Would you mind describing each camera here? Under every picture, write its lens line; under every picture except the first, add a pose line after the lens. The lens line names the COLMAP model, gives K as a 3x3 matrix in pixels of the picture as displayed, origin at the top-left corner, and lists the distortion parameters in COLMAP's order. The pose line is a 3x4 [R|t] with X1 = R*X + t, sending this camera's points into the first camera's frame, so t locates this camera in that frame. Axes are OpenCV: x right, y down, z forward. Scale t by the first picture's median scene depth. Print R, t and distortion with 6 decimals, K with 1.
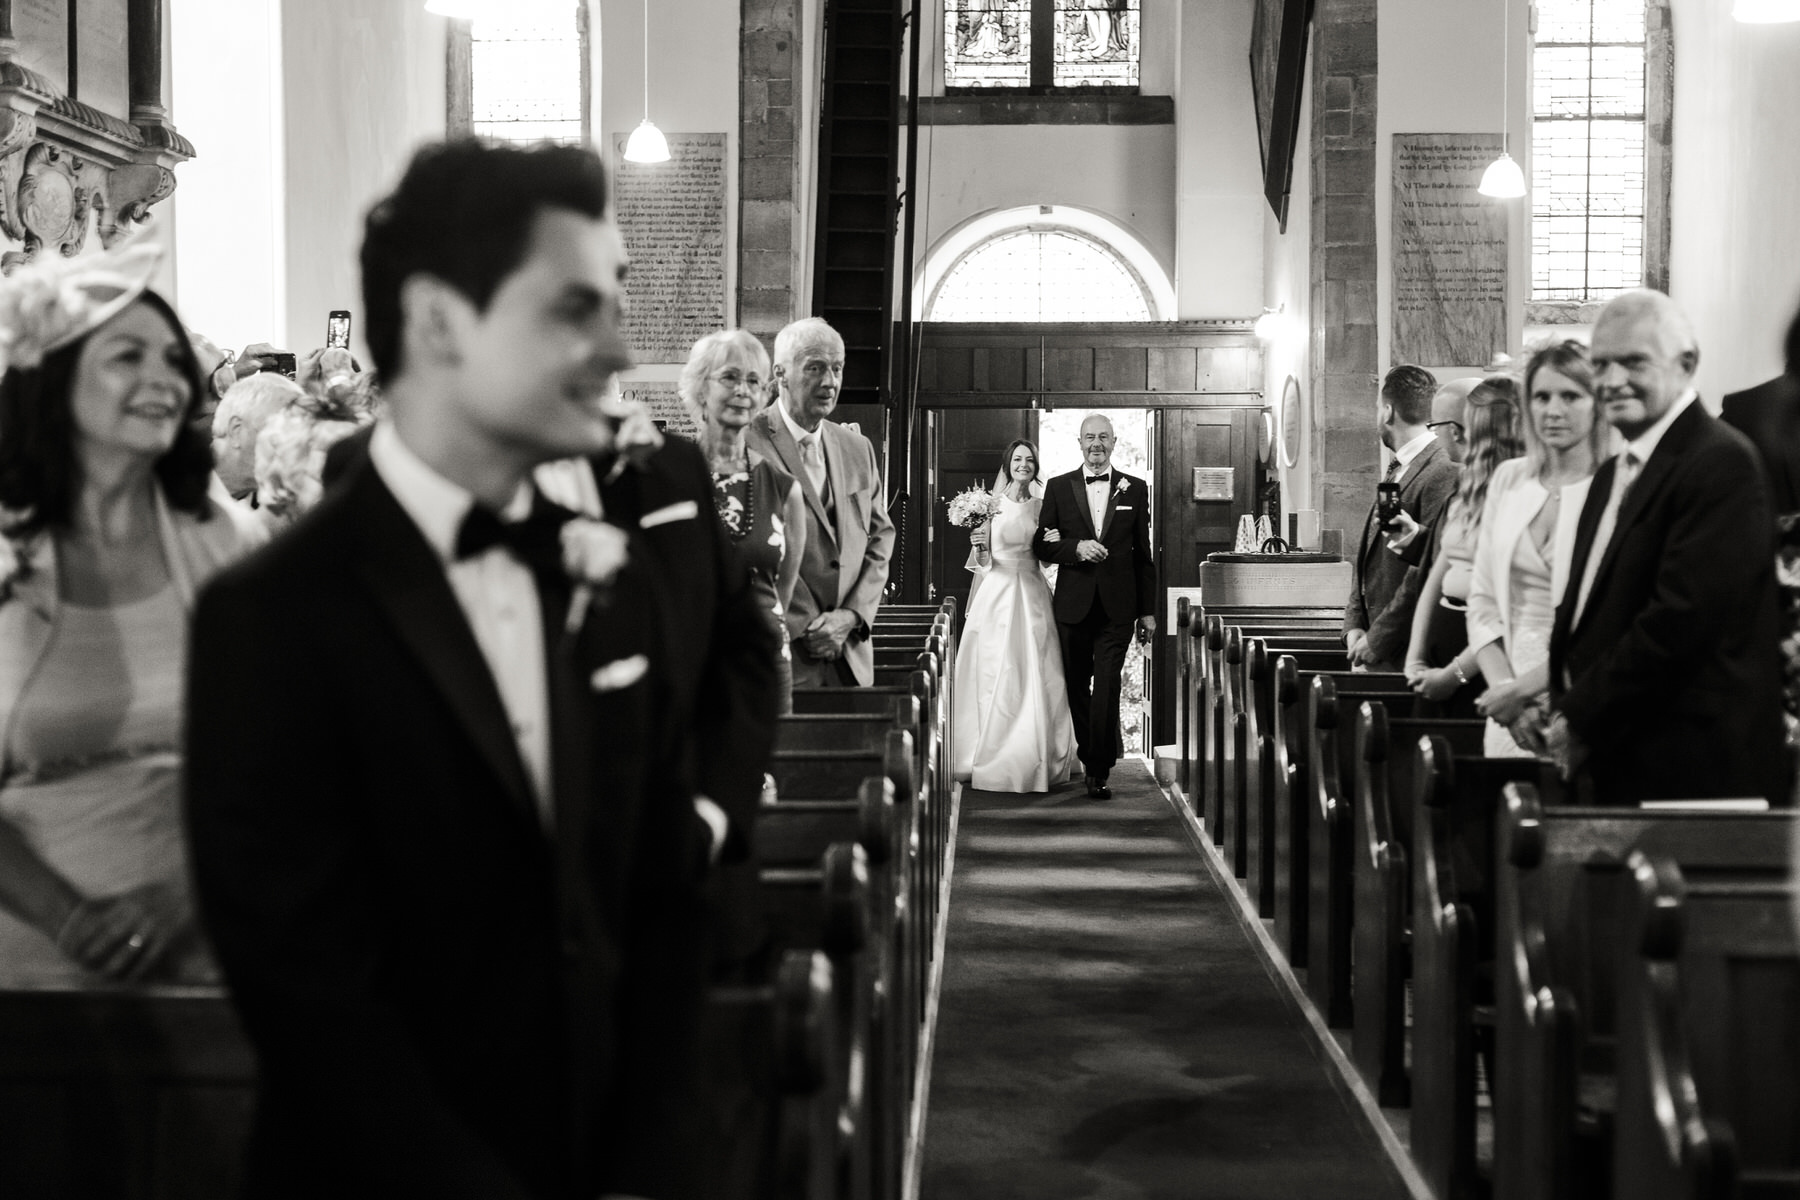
lens RADIAL K [[2741.6, 0, 906.2], [0, 2741.6, 594.6], [0, 0, 1]] dist [0.019697, 0.000000]
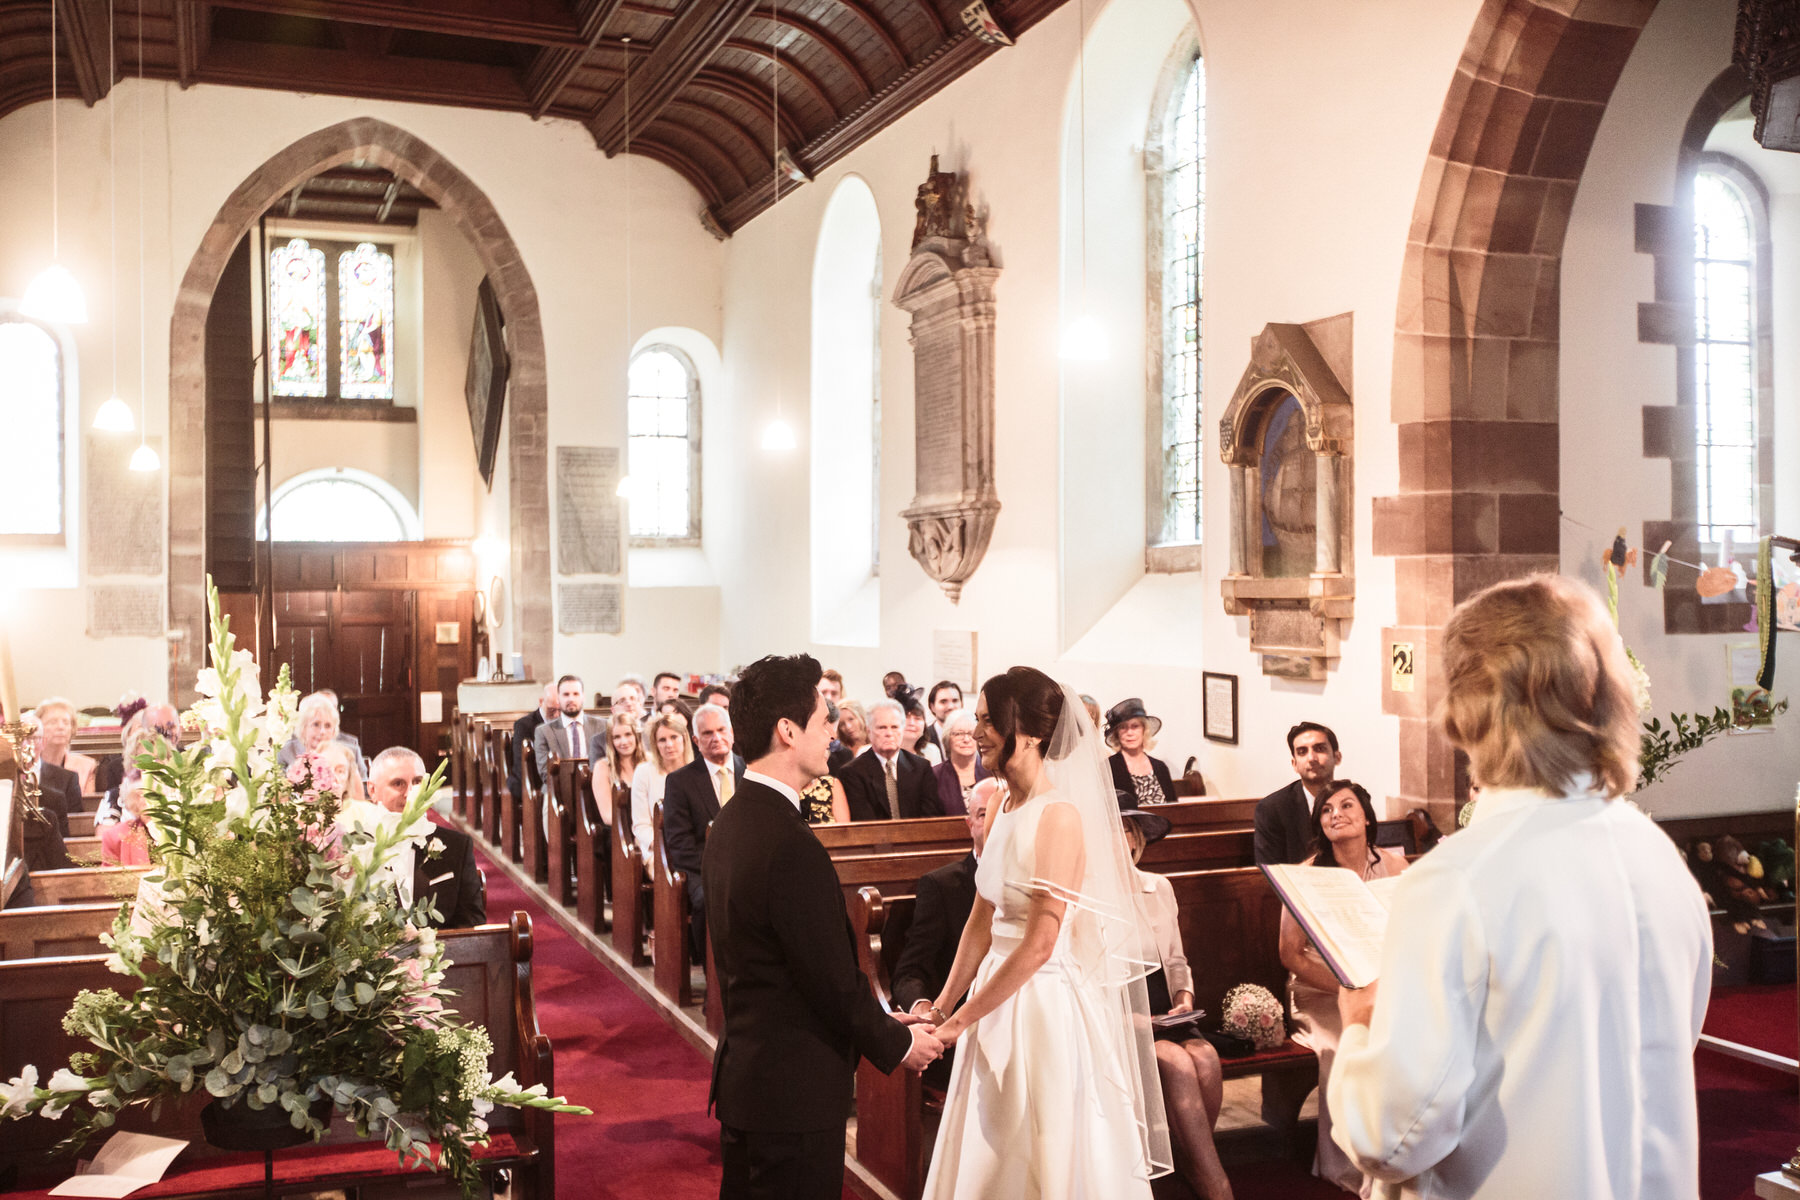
lens RADIAL K [[1766.1, 0, 902.4], [0, 1766.1, 601.4], [0, 0, 1]] dist [-0.001823, 0.000000]
pose [[0.918551, -0.009901, 0.395178, -0.071333], [0.023586, 0.999278, -0.029786, -0.022767], [-0.394598, 0.036681, 0.918122, -0.153520]]
